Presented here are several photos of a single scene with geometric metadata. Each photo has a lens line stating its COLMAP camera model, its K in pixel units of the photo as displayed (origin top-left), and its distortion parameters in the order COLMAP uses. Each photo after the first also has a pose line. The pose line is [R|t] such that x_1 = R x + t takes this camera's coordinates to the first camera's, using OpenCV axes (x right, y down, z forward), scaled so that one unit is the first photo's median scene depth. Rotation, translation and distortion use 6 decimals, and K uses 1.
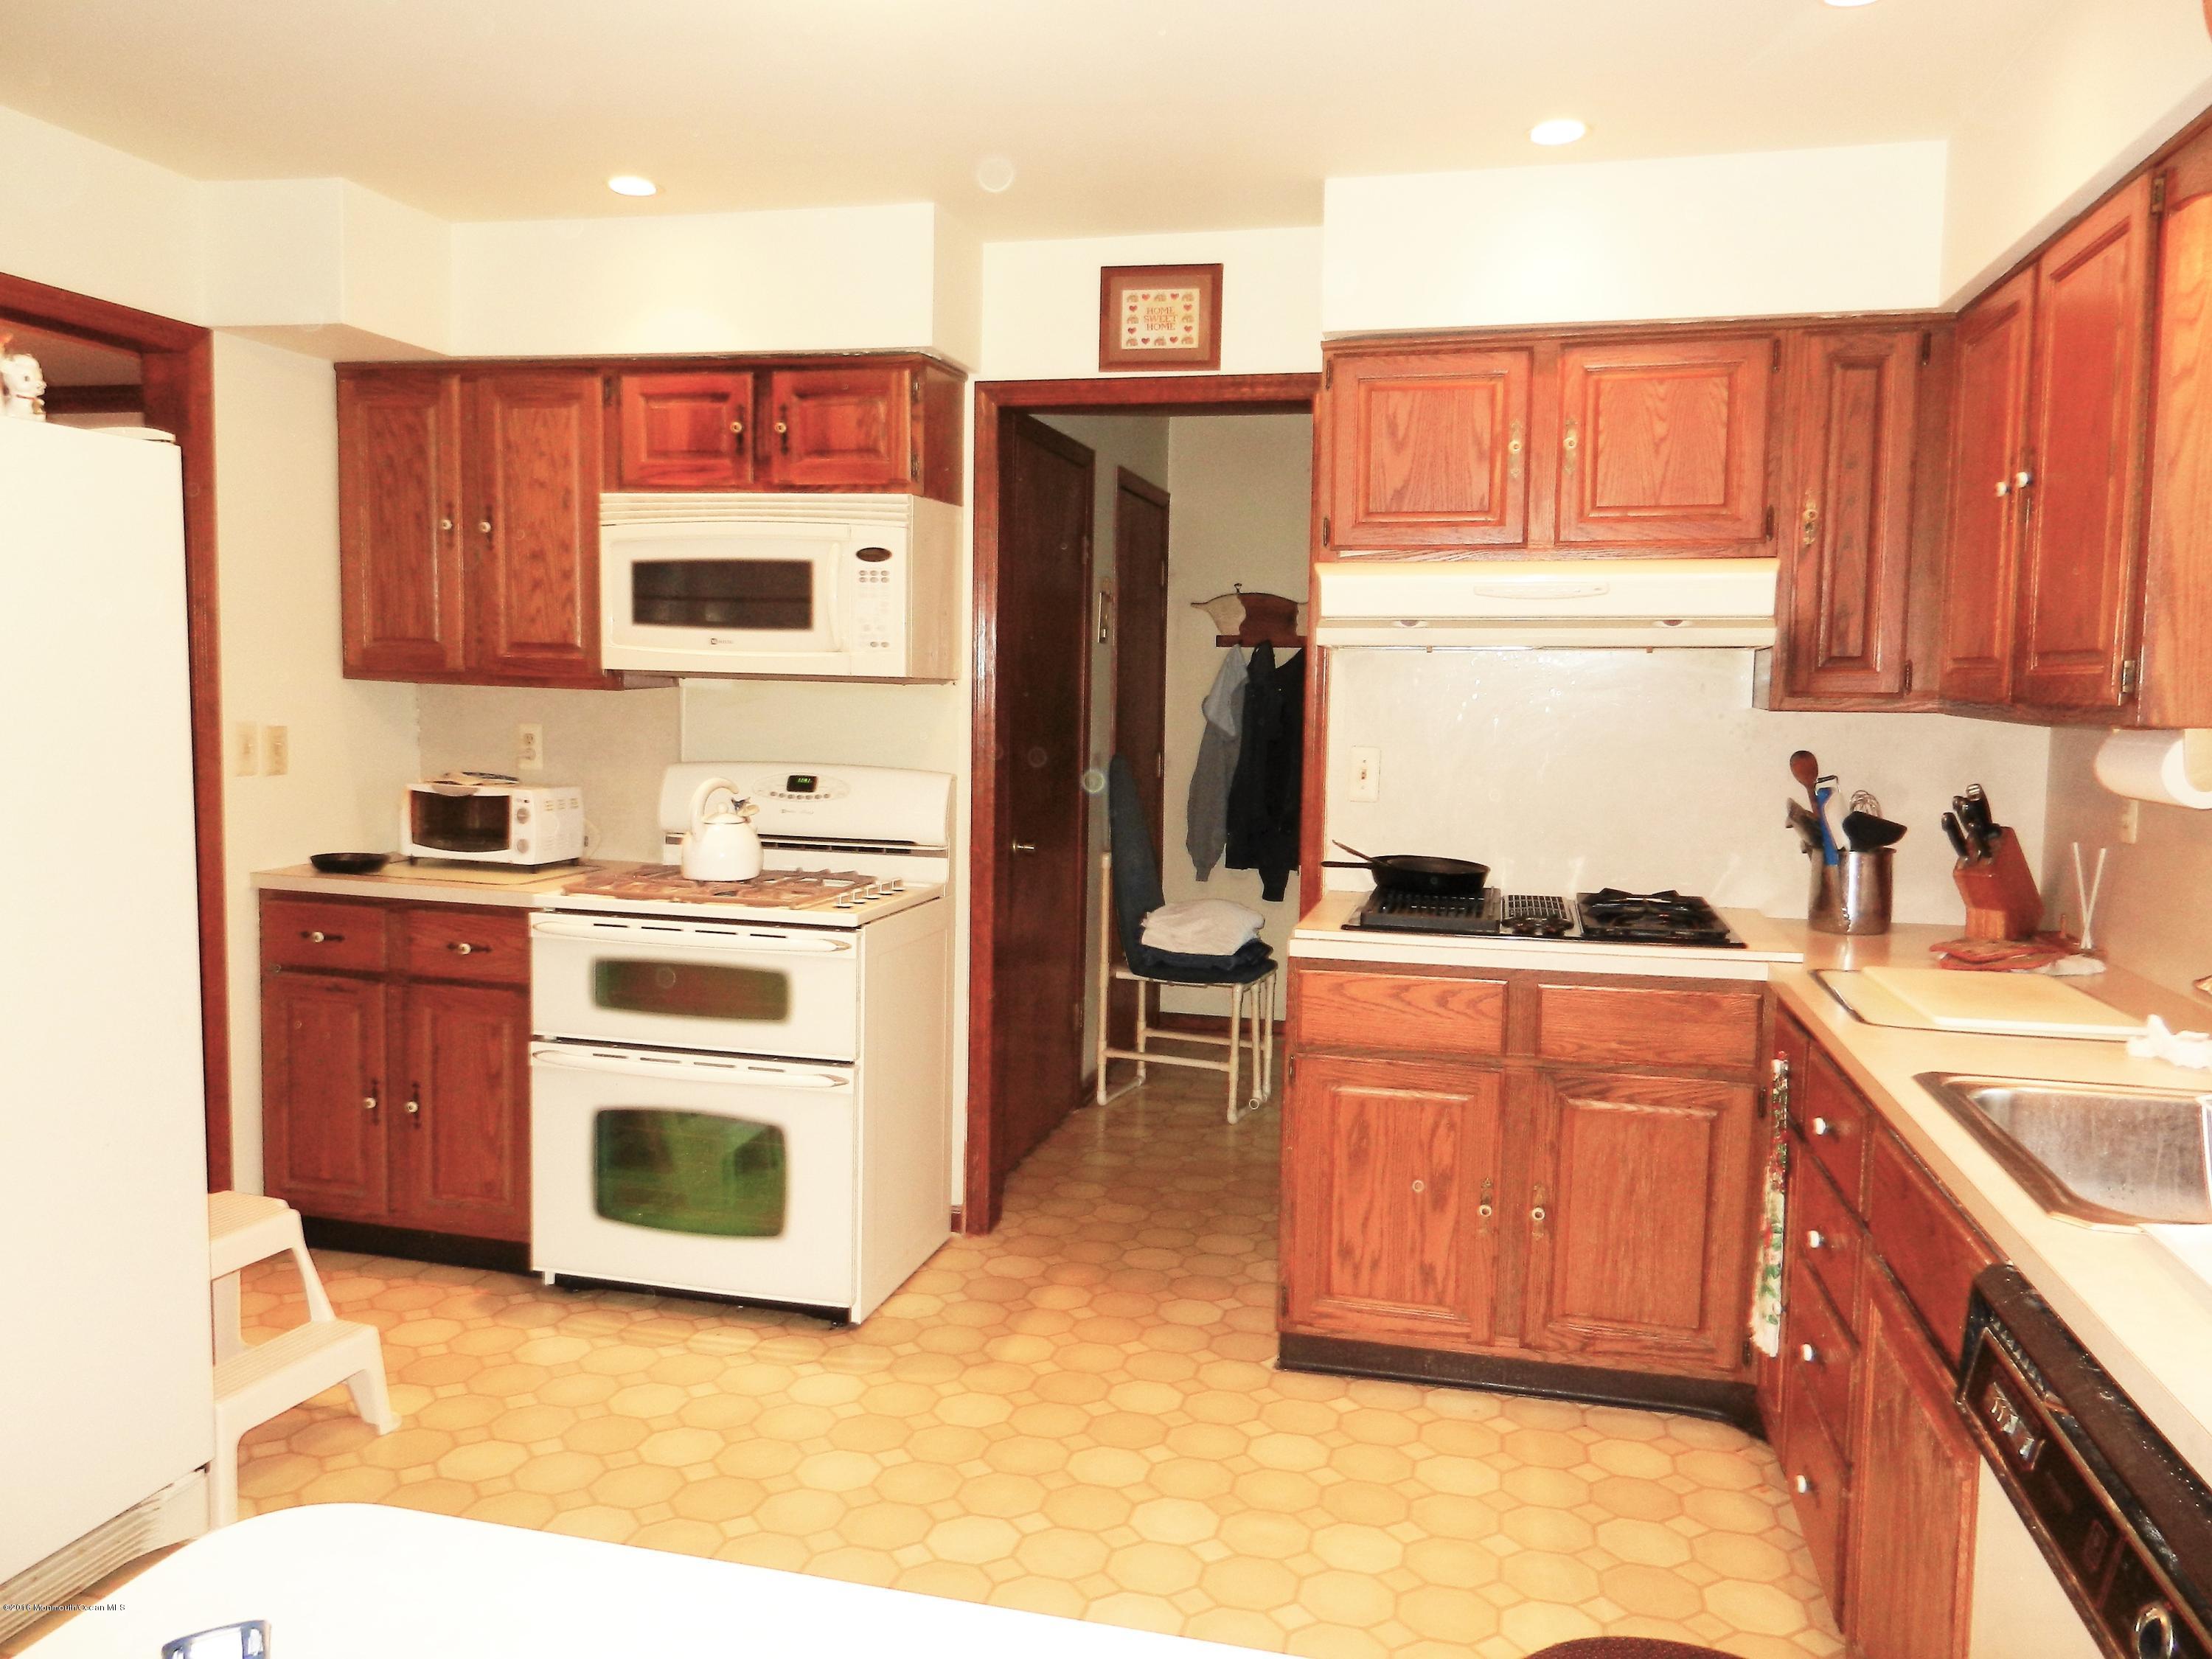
lens RADIAL K [[1634.3, 0, 1106.0], [0, 1634.3, 829.5], [0, 0, 1]] dist [0.002750, -0.009377]
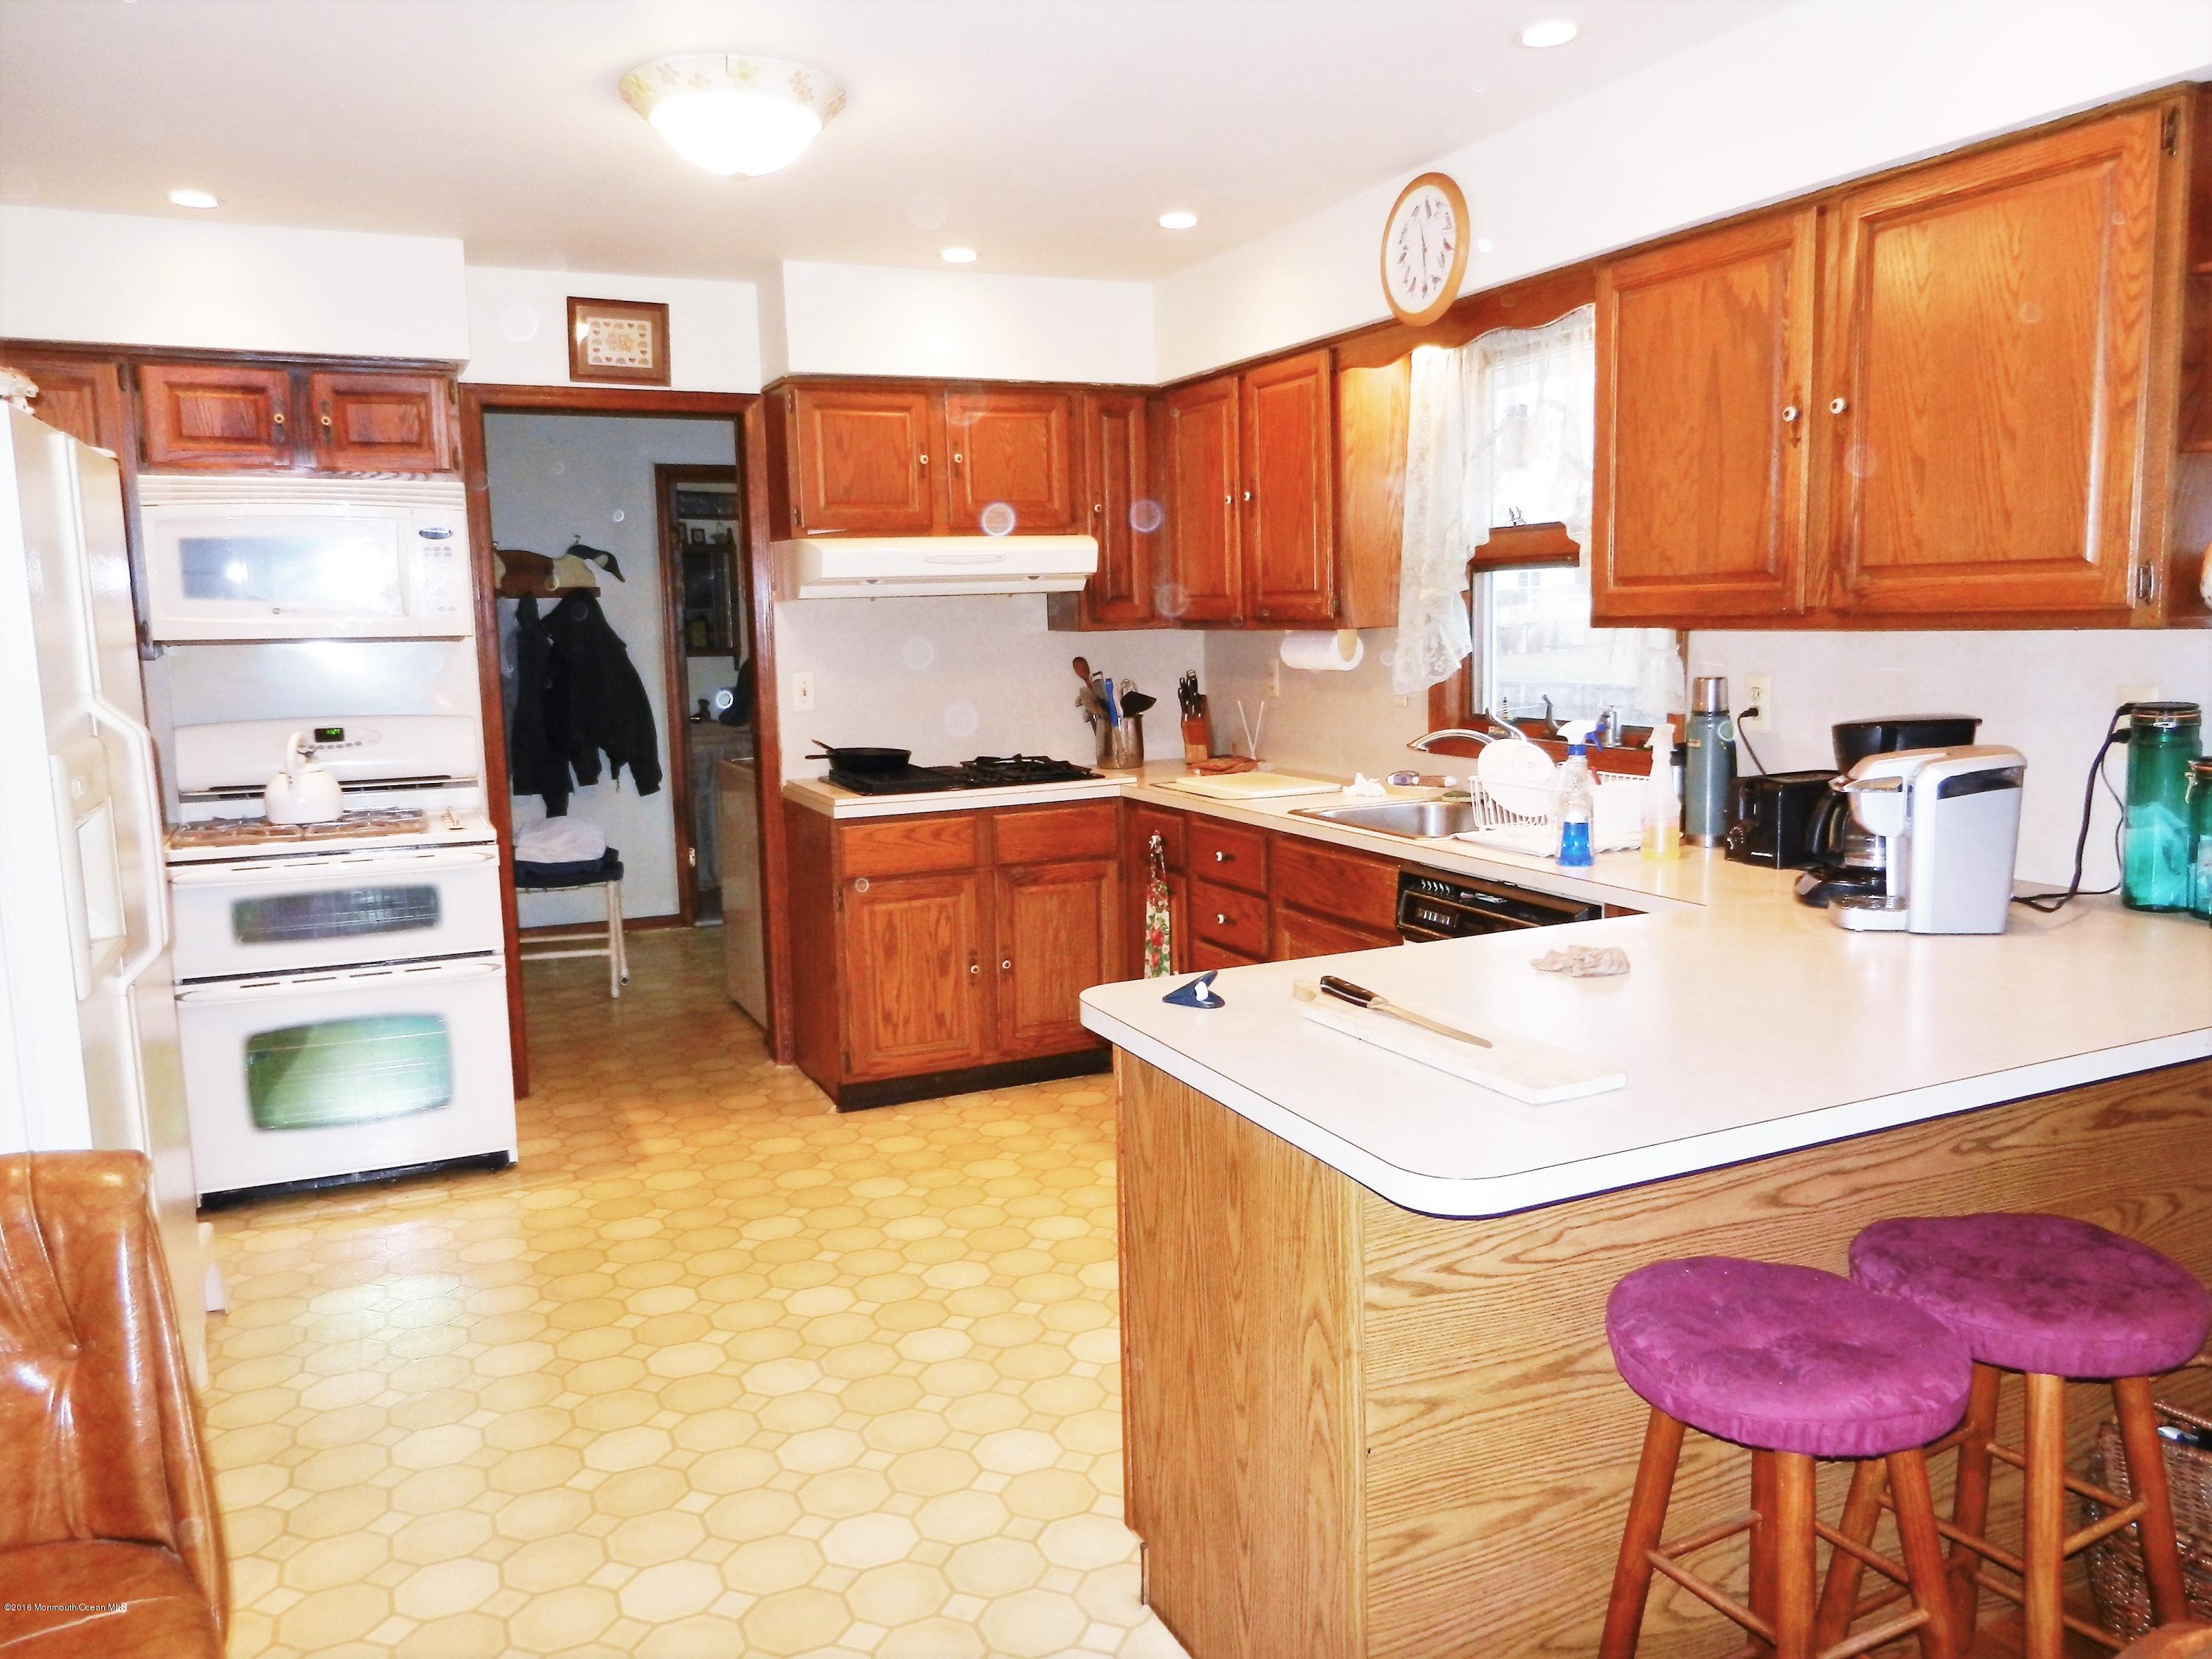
lens RADIAL K [[1618.5, 0, 1106.0], [0, 1618.5, 829.5], [0, 0, 1]] dist [0.001919, -0.000012]
pose [[0.784930, -0.118409, 0.608165, -0.543676], [0.093298, 0.992965, 0.072914, 0.005903], [-0.612520, -0.000492, 0.790455, -0.250325]]
